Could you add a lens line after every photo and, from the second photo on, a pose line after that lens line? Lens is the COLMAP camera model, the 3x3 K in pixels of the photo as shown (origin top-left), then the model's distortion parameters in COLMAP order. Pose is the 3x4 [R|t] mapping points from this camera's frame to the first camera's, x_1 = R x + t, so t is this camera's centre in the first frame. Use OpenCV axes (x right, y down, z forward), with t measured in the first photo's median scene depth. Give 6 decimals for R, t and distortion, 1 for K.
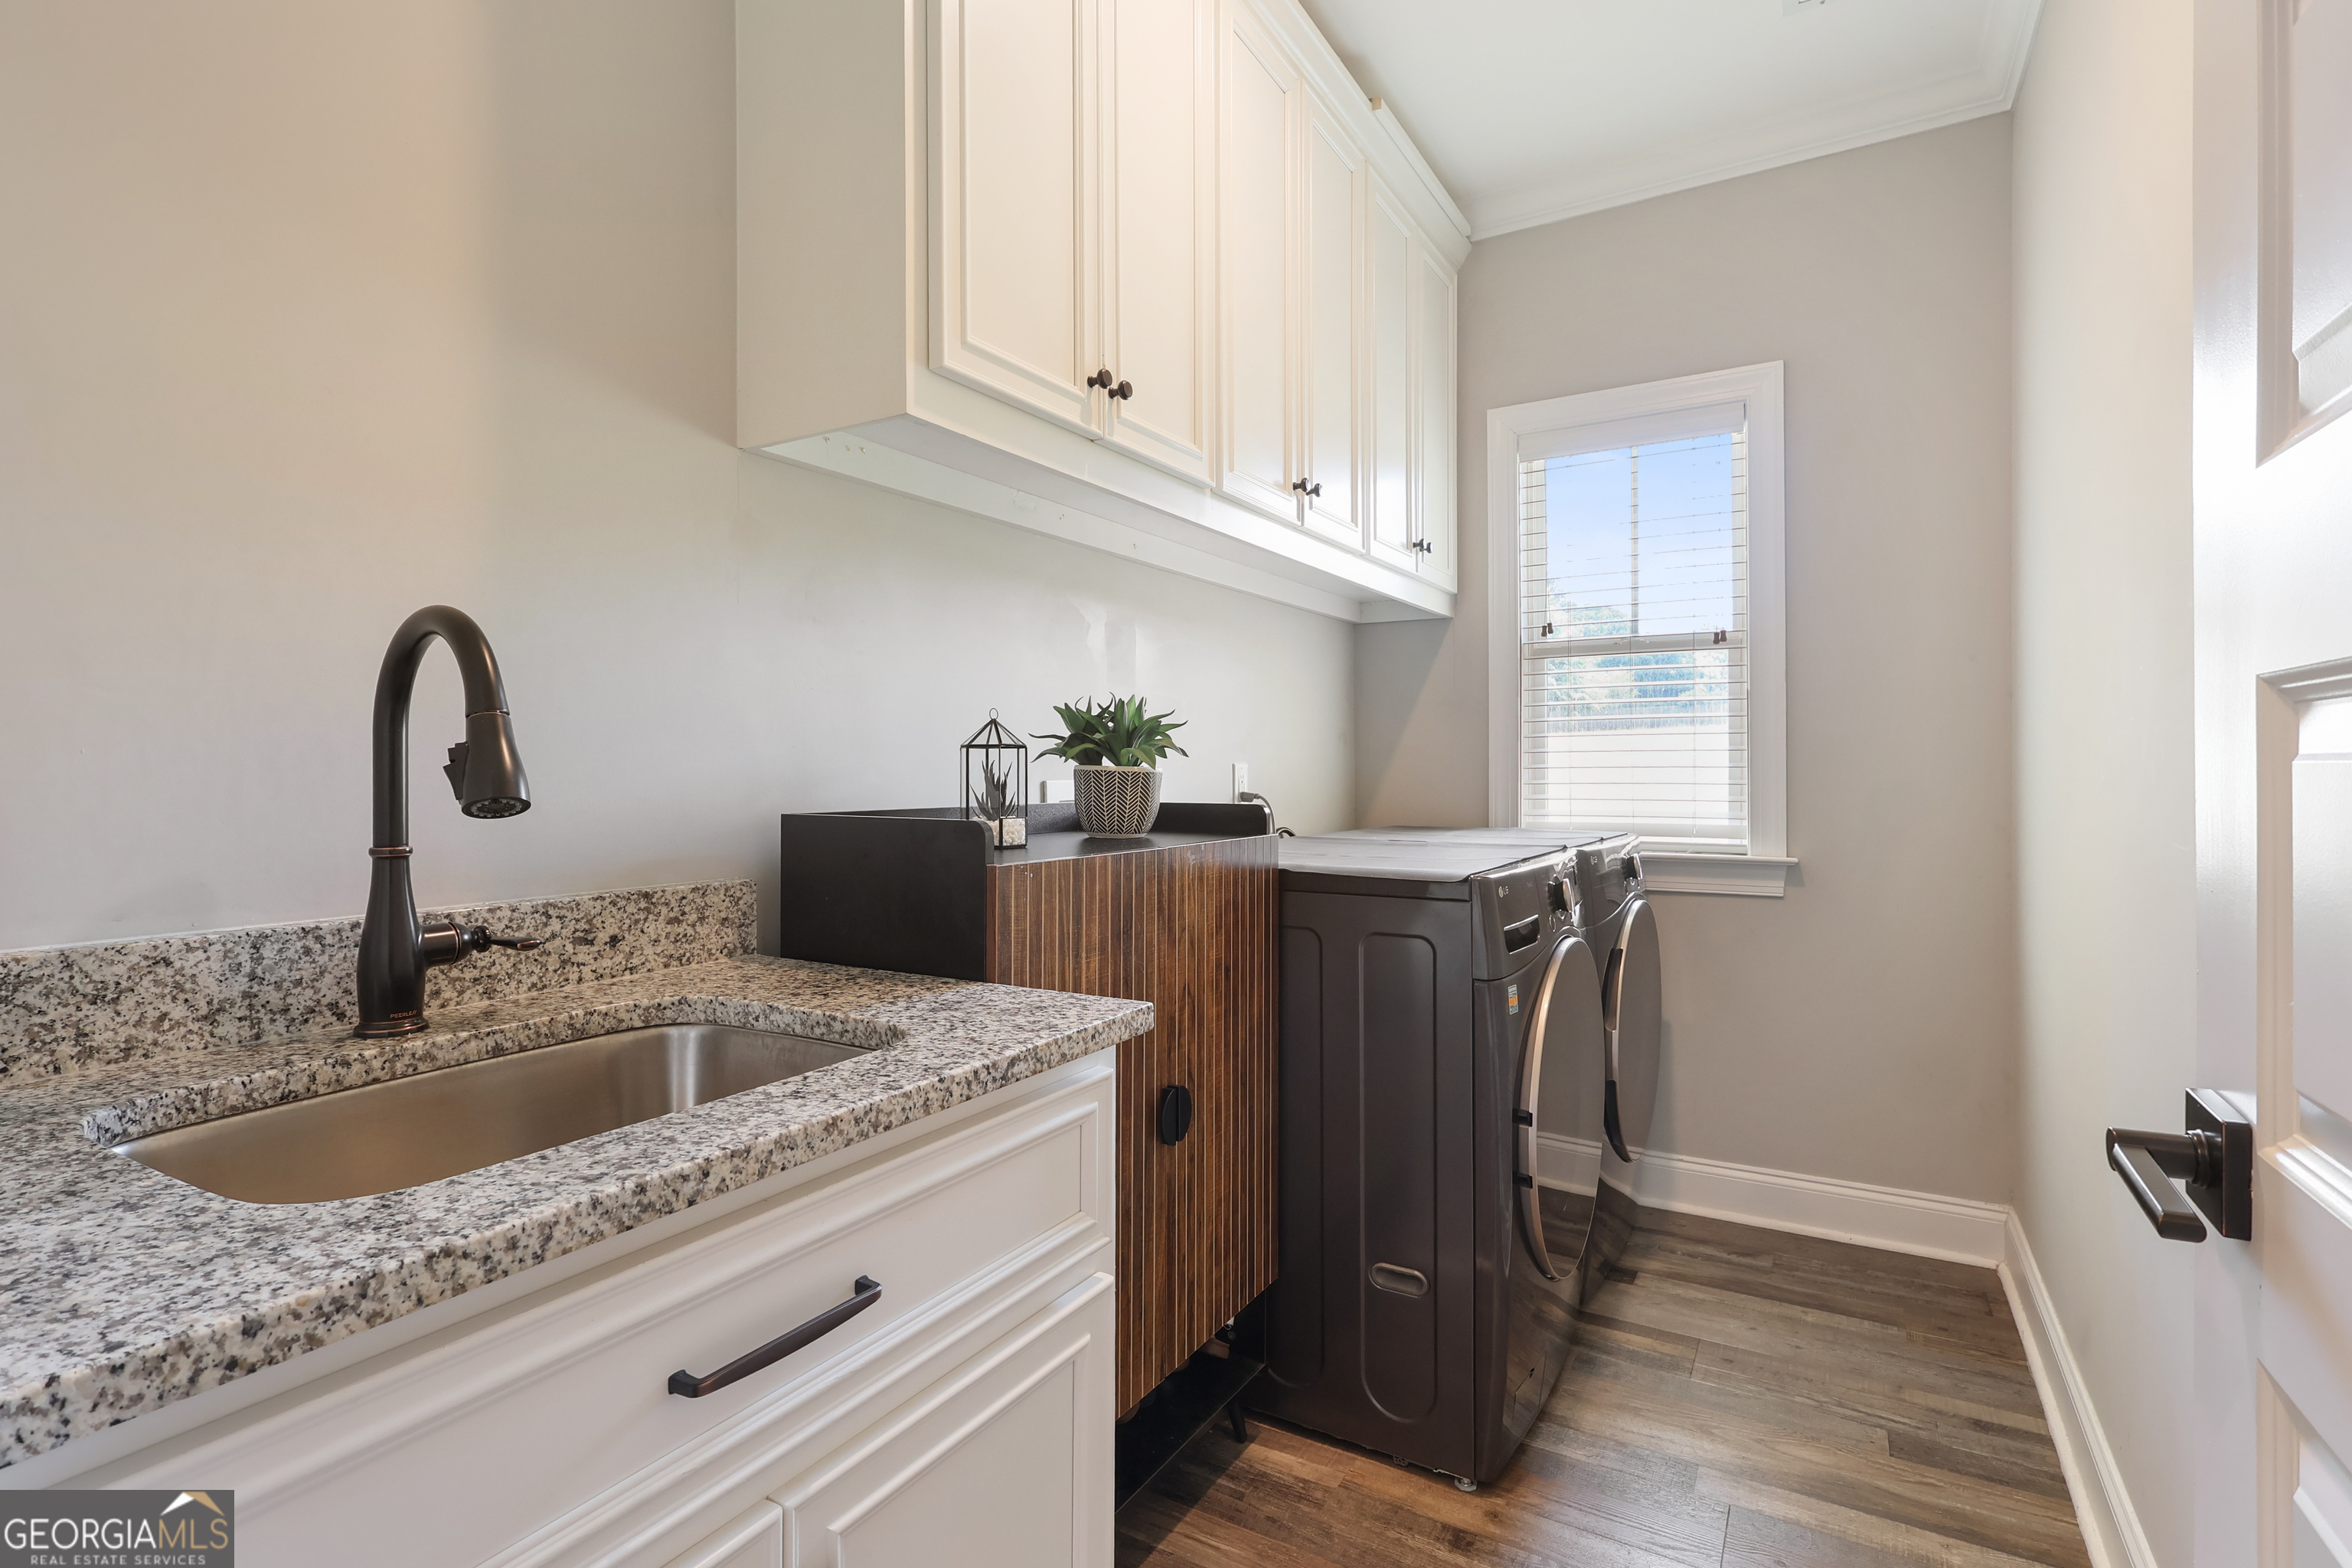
lens RADIAL K [[1133.5, 0, 1183.3], [0, 1133.5, 778.3], [0, 0, 1]] dist [0.001548, 0.002601]
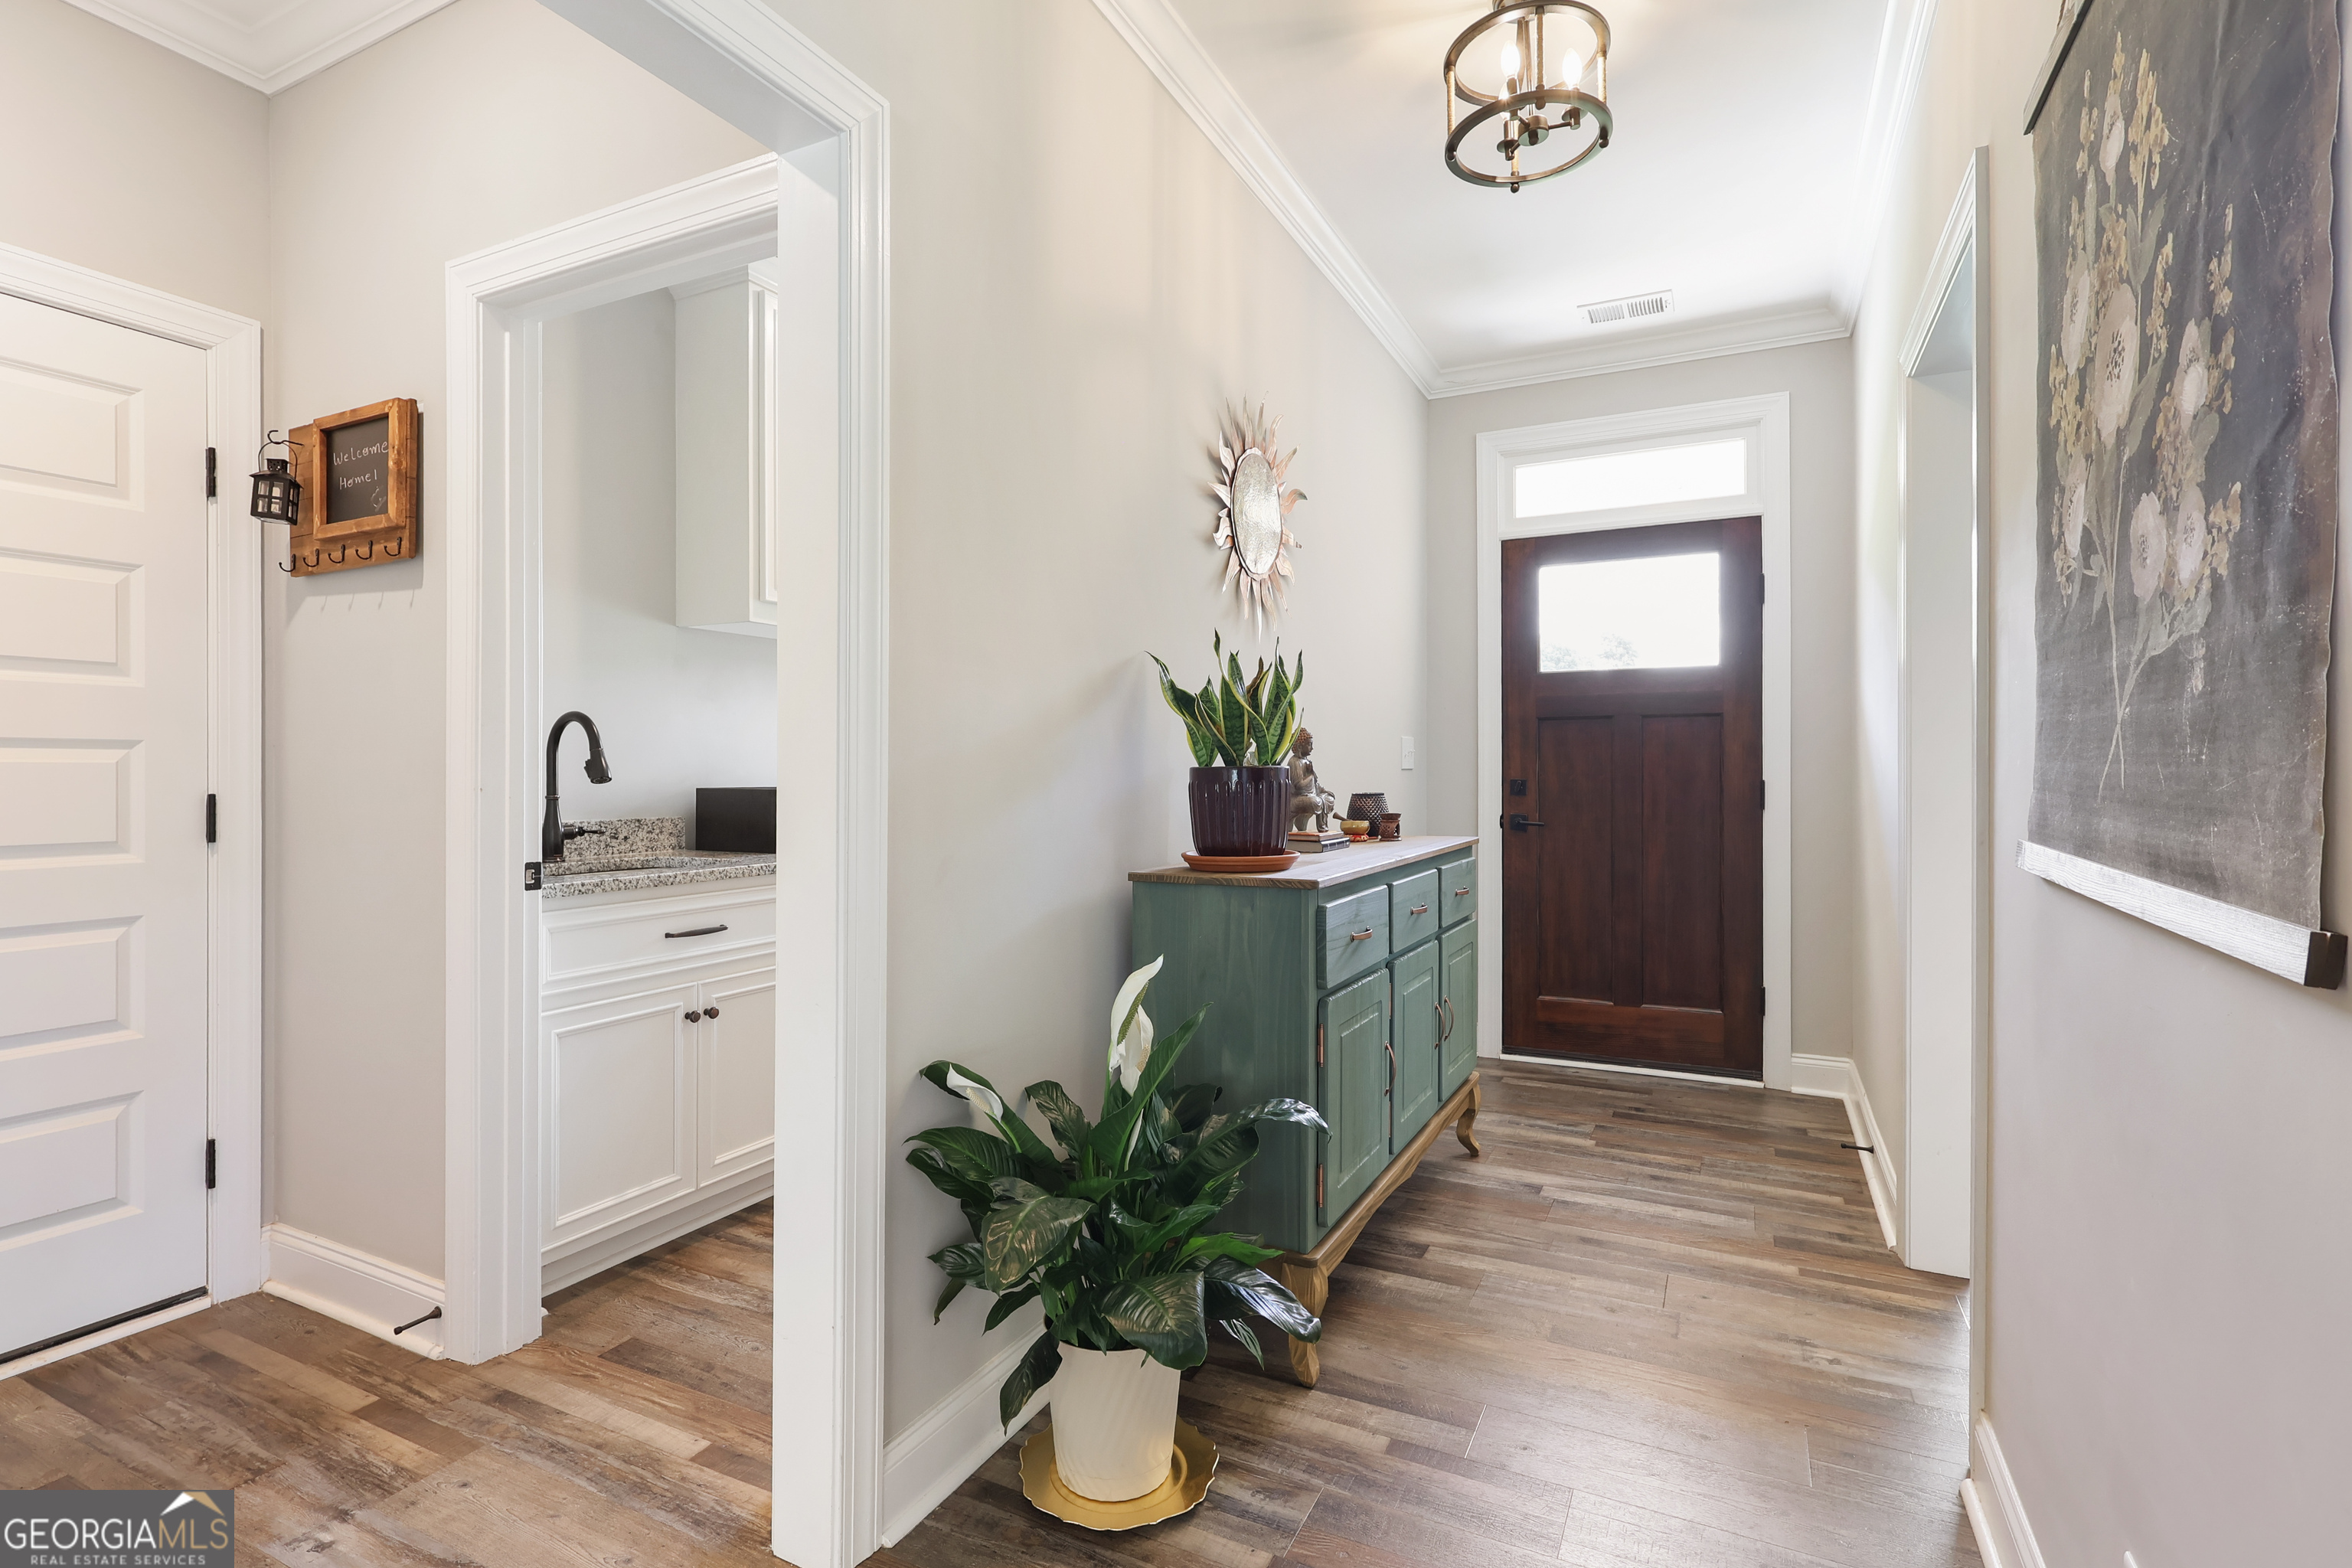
lens RADIAL K [[1133.5, 0, 1163.6], [0, 1133.5, 771.3], [0, 0, 1]] dist [0.001548, 0.002601]
pose [[0.998676, 0.000281, 0.051443, 0.634524], [-0.000104, 0.999994, -0.003428, 0.010292], [-0.051444, 0.003418, 0.998670, -1.802843]]
